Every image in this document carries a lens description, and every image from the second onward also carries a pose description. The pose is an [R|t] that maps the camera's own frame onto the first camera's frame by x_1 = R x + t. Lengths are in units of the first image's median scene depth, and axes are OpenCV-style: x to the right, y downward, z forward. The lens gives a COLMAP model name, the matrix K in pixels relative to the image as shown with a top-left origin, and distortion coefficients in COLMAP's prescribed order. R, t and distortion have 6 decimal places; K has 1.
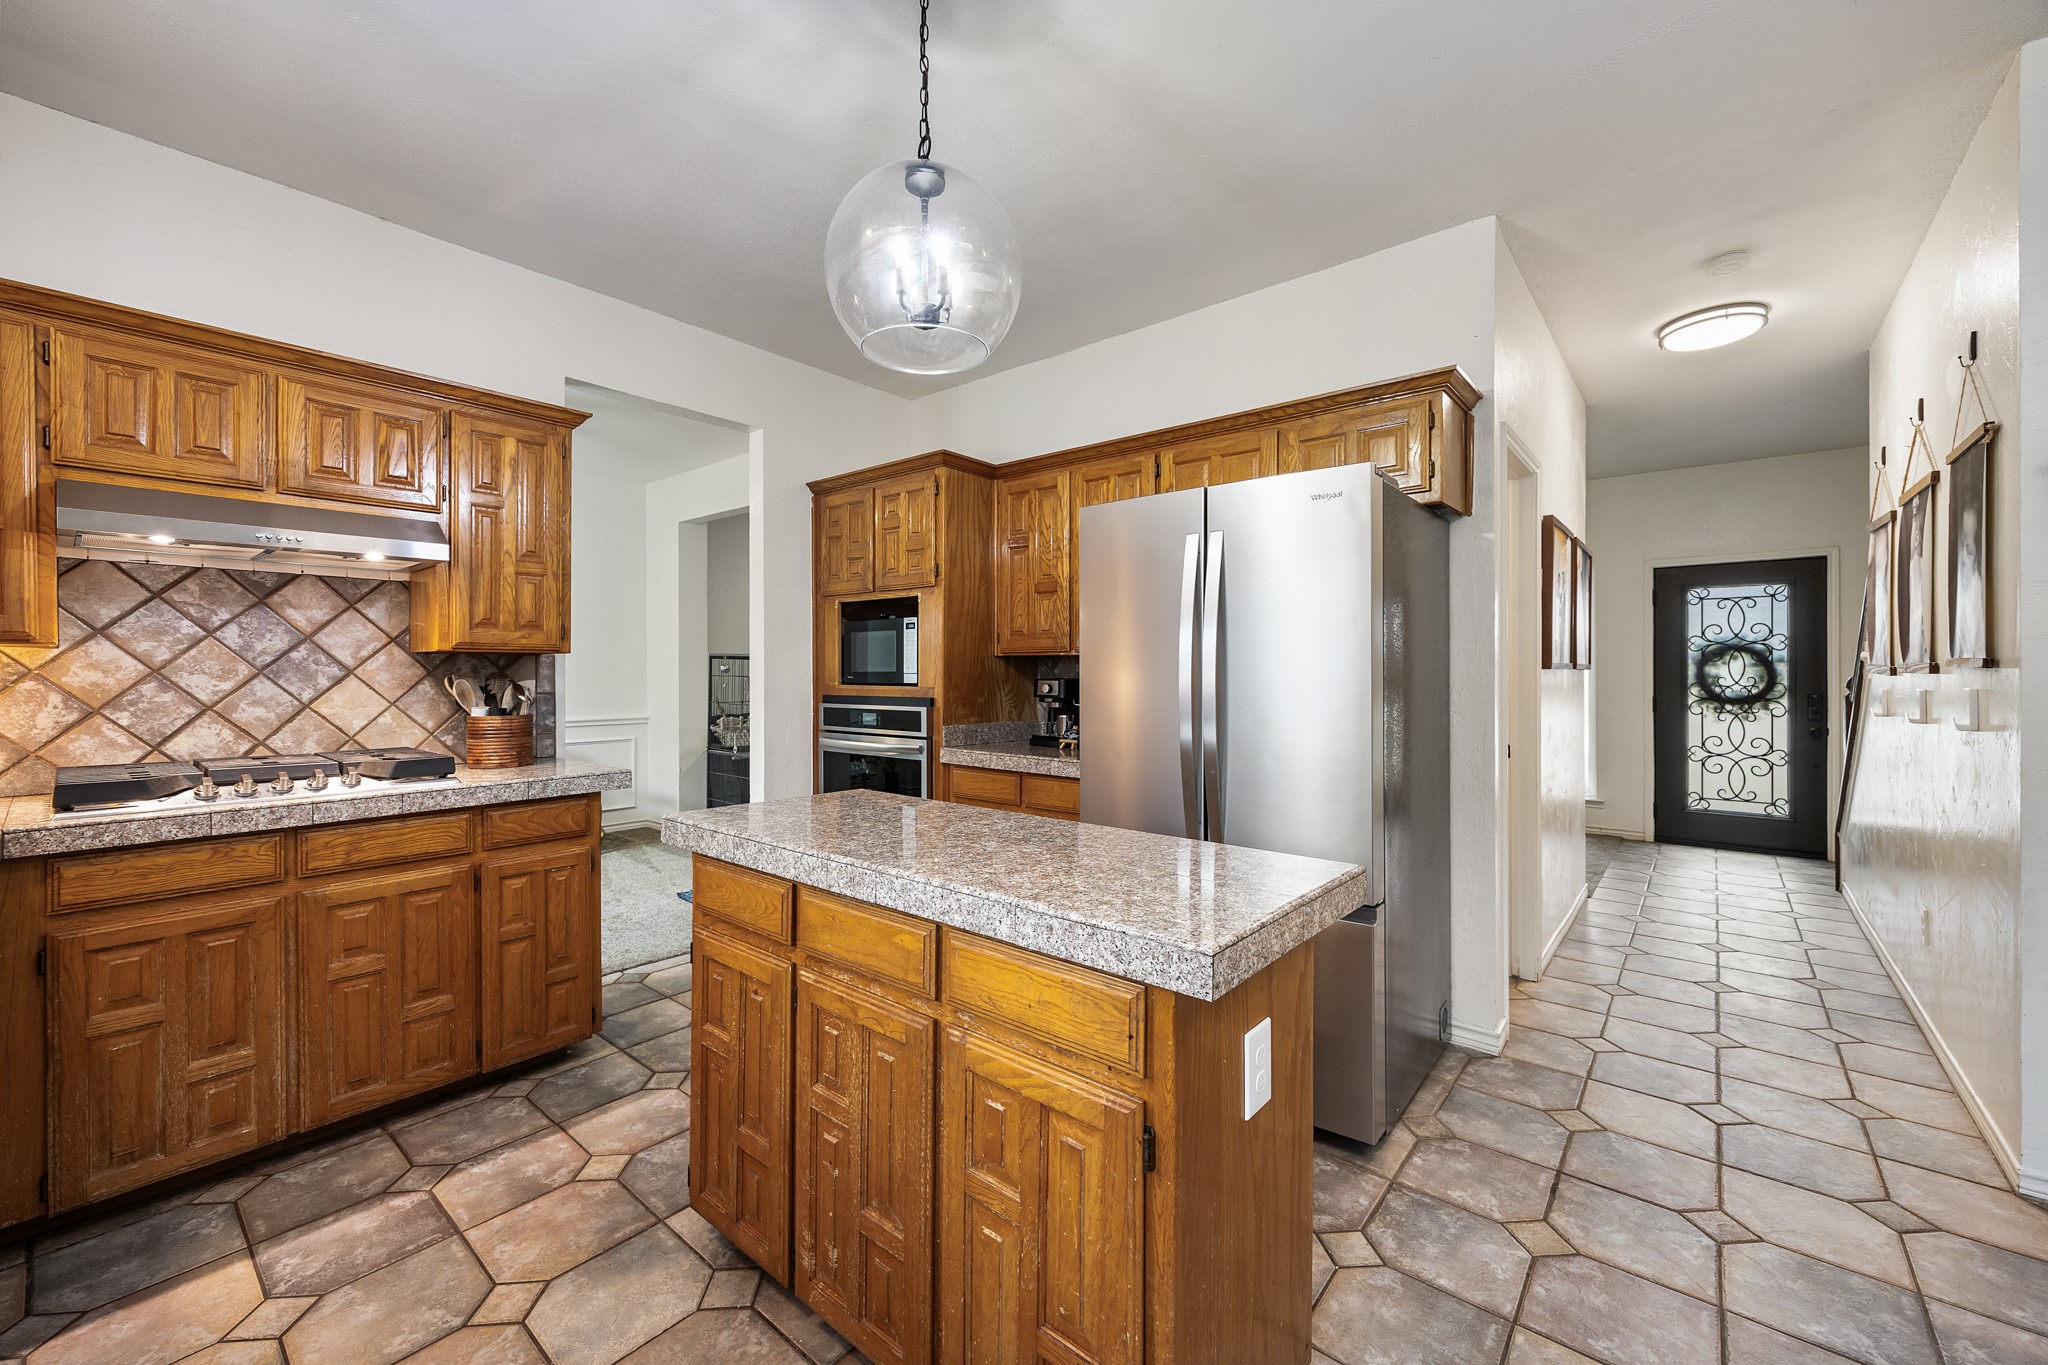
lens RADIAL K [[781.8, 0, 1057.3], [0, 781.8, 669.0], [0, 0, 1]] dist [-0.002375, -0.000429]
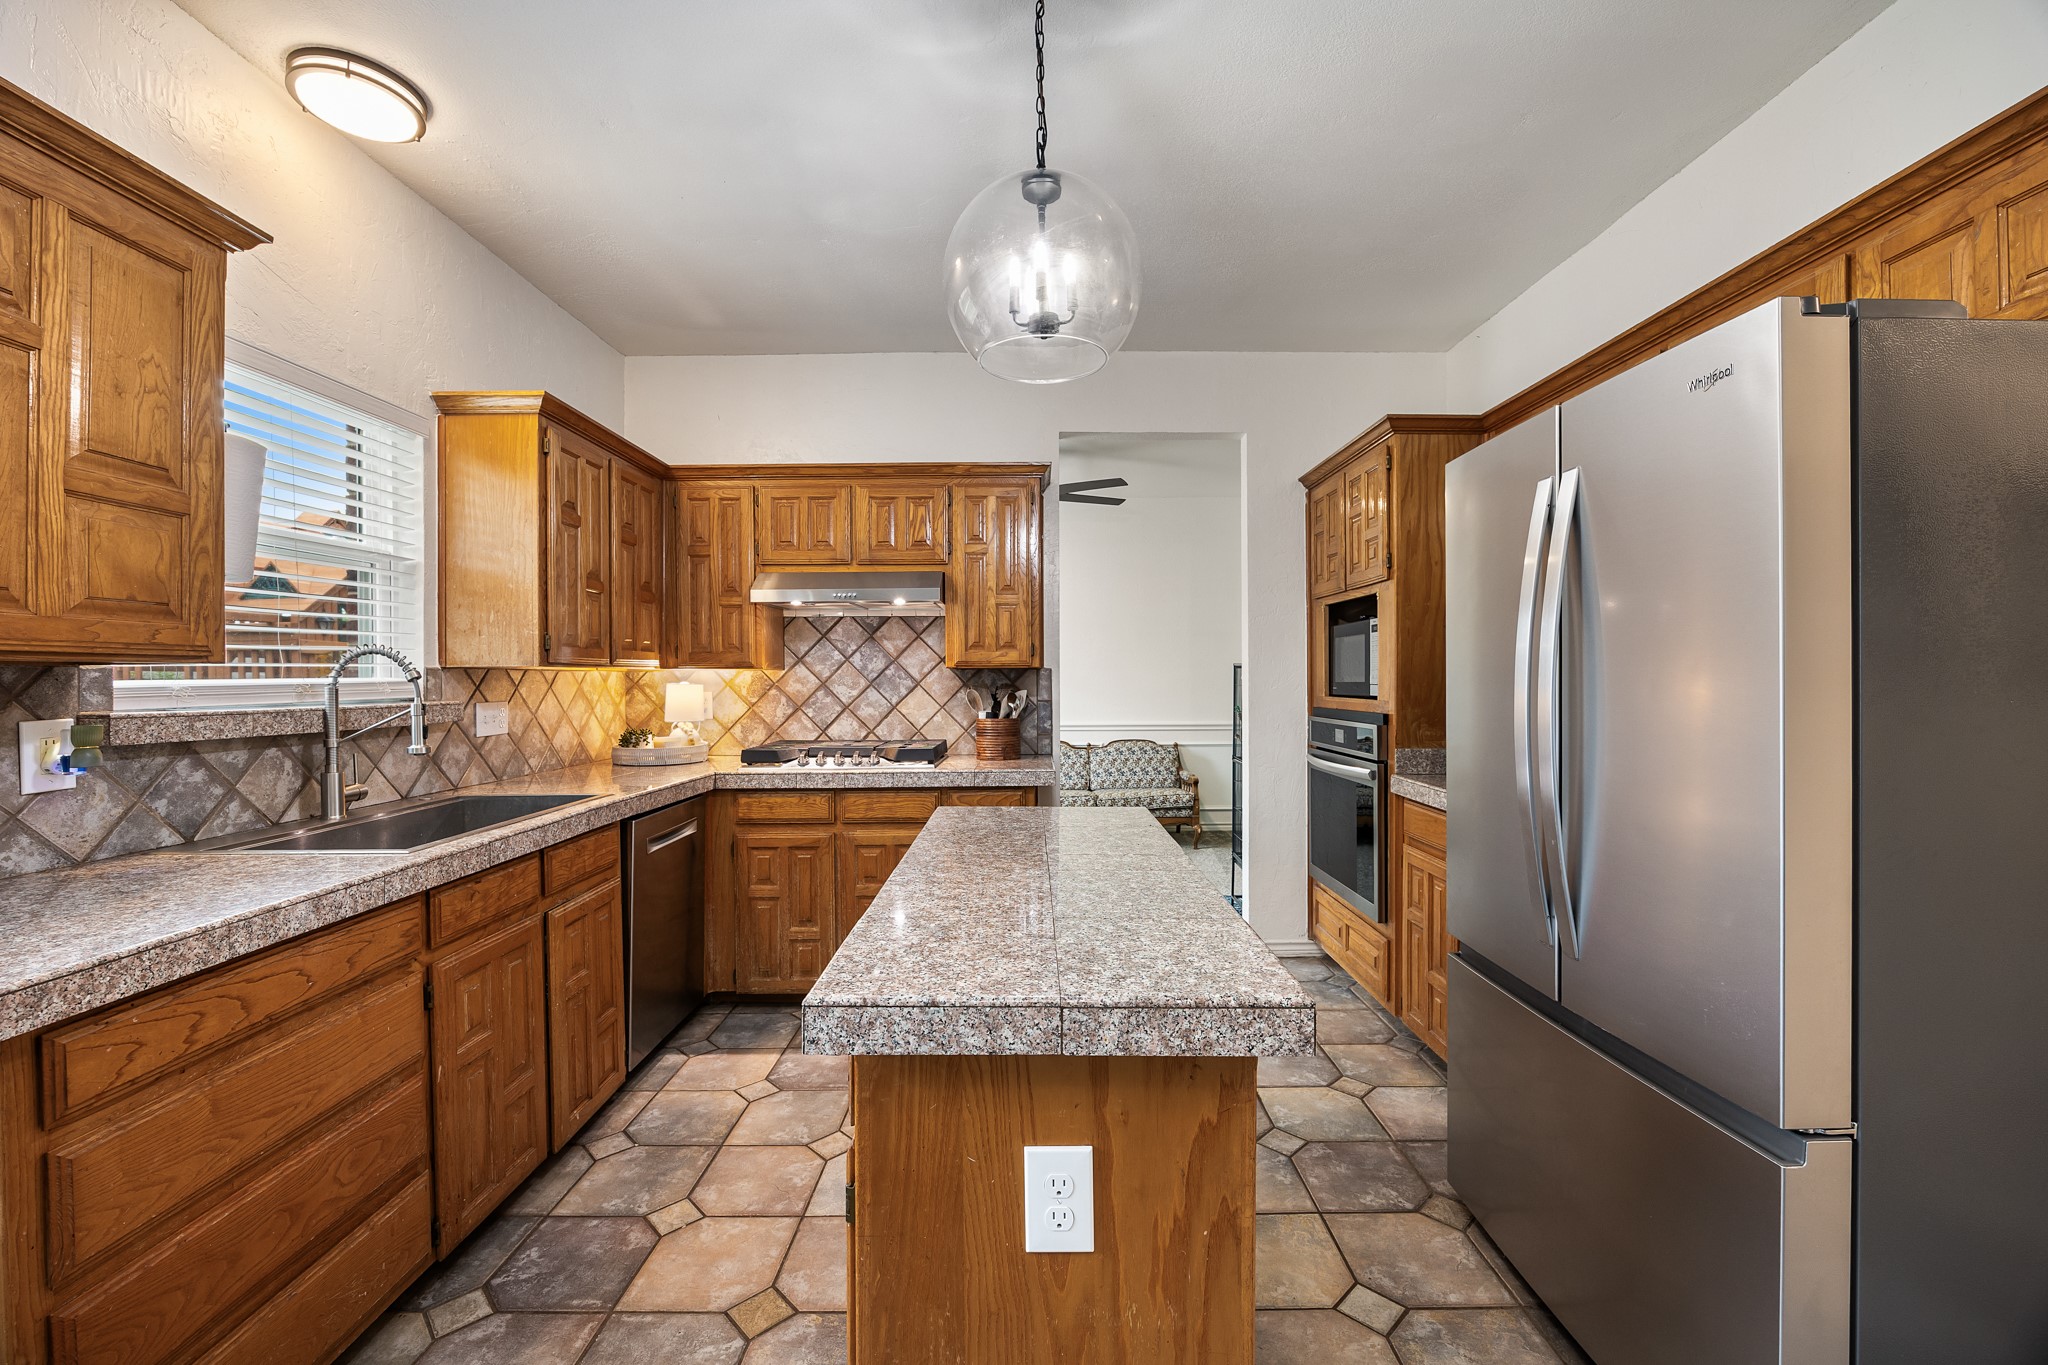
lens RADIAL K [[851.7, 0, 1030.2], [0, 851.7, 681.9], [0, 0, 1]] dist [-0.011953, -0.000078]
pose [[0.630042, 0.001474, -0.776560, 0.449425], [0.006418, 0.999954, 0.007106, -0.009845], [0.776535, -0.009461, 0.630004, 0.217140]]
